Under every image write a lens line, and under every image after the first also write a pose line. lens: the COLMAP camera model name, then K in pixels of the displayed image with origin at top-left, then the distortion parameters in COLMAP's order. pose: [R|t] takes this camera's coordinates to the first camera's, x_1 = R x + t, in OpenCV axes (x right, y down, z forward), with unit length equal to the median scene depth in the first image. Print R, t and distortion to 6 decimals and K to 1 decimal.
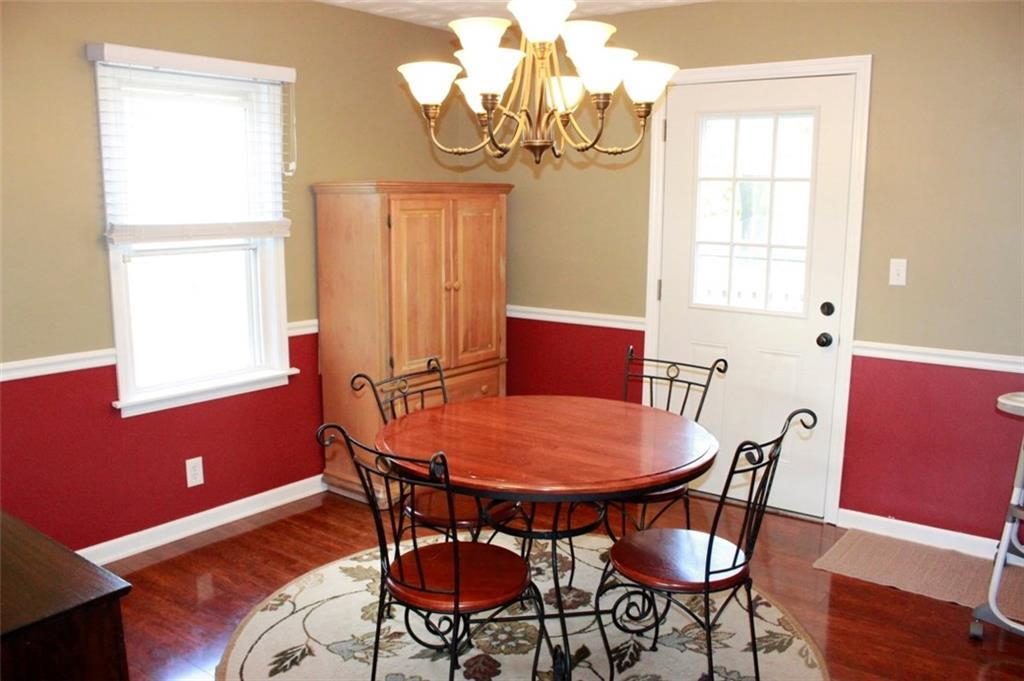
lens RADIAL K [[840.0, 0, 511.8], [0, 840.0, 340.1], [0, 0, 1]] dist [-0.157530, 0.119313]
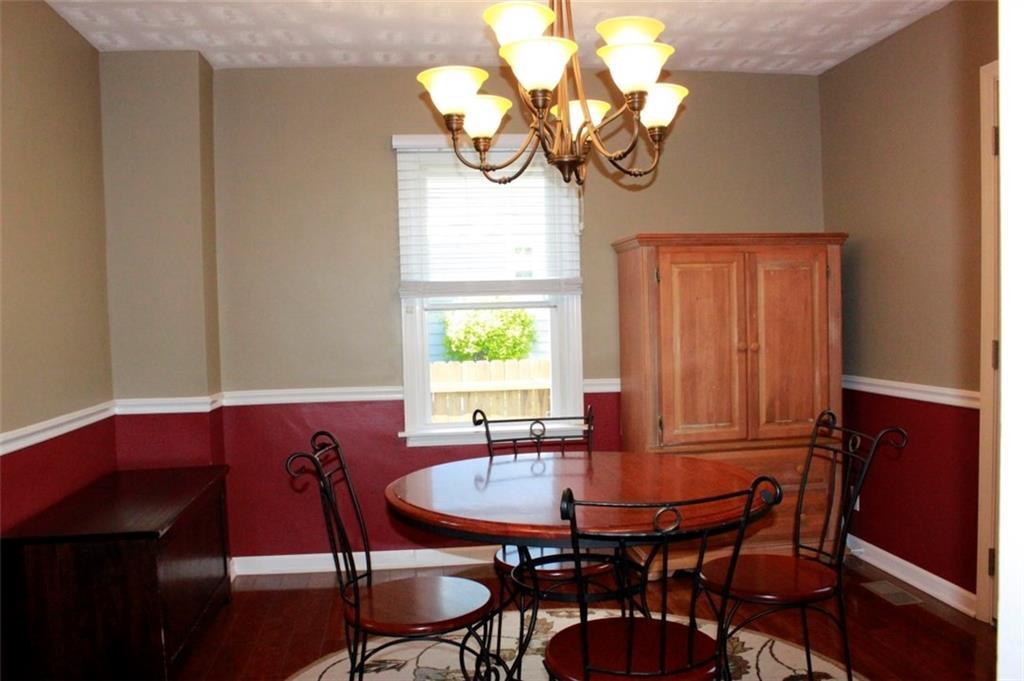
lens RADIAL K [[840.0, 0, 511.5], [0, 840.0, 341.2], [0, 0, 1]] dist [-0.157530, 0.119313]
pose [[0.705083, 0.001453, -0.709123, 0.400180], [-0.089333, 0.992213, -0.086791, 0.030518], [0.703475, 0.124543, 0.699722, 0.209192]]
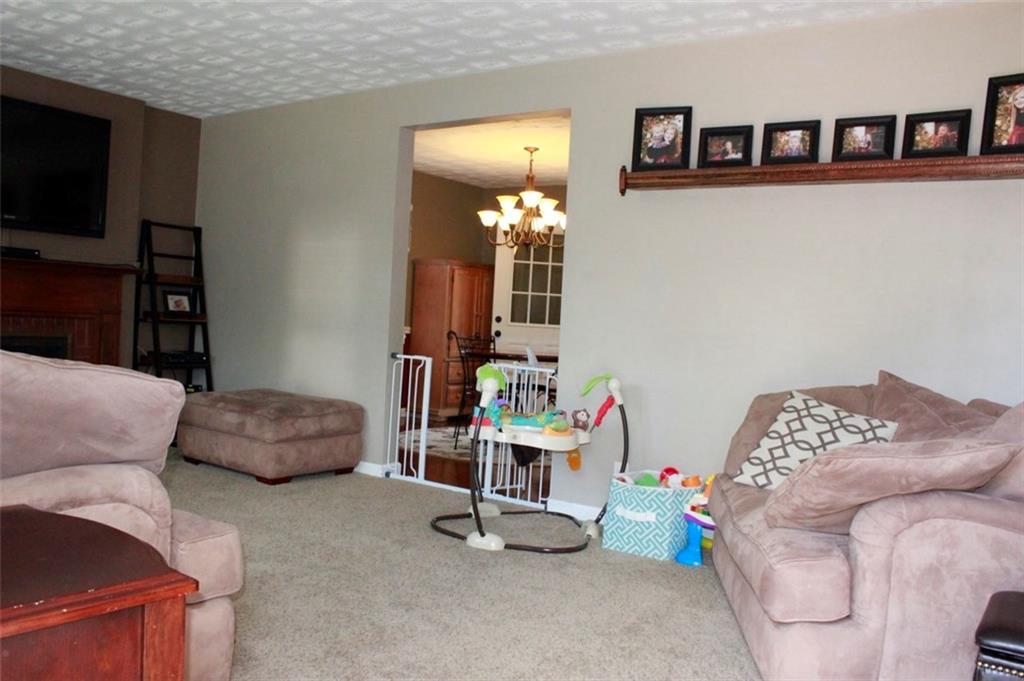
lens RADIAL K [[840.0, 0, 512.6], [0, 840.0, 340.0], [0, 0, 1]] dist [-0.157530, 0.119313]
pose [[0.998351, 0.044166, 0.036668, -0.063773], [-0.038746, 0.989780, -0.137240, 0.279743], [-0.042355, 0.135593, 0.989859, -1.018241]]
